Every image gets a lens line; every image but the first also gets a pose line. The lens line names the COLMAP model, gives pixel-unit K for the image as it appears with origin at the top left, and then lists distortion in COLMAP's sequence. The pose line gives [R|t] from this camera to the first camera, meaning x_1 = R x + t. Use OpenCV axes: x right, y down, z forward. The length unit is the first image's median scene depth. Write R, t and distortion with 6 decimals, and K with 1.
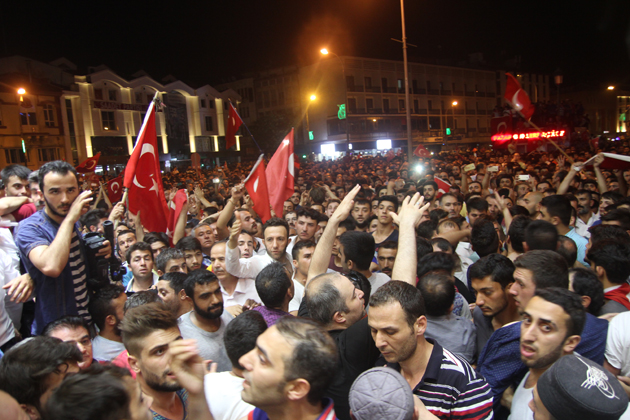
lens RADIAL K [[498.2, 0, 314.5], [0, 498.2, 214.3], [0, 0, 1]] dist [-0.112814, 0.099493]
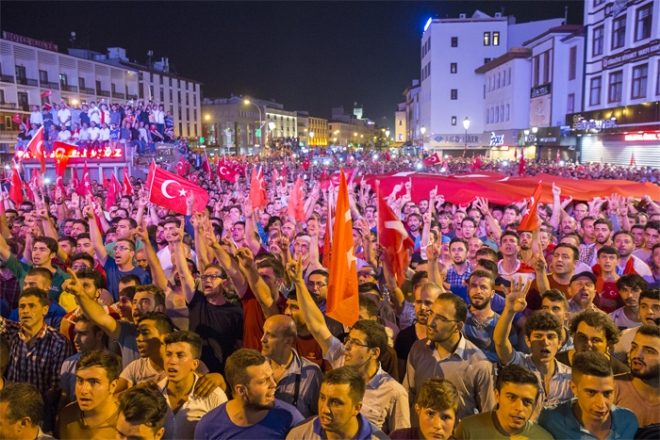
lens RADIAL K [[499.7, 0, 324.6], [0, 499.7, 199.9], [0, 0, 1]] dist [-0.100896, 0.092117]
pose [[0.794263, 0.000312, 0.607573, 0.096597], [0.024199, 0.999190, -0.032148, -0.022116], [-0.607091, 0.040236, 0.793613, 0.092107]]
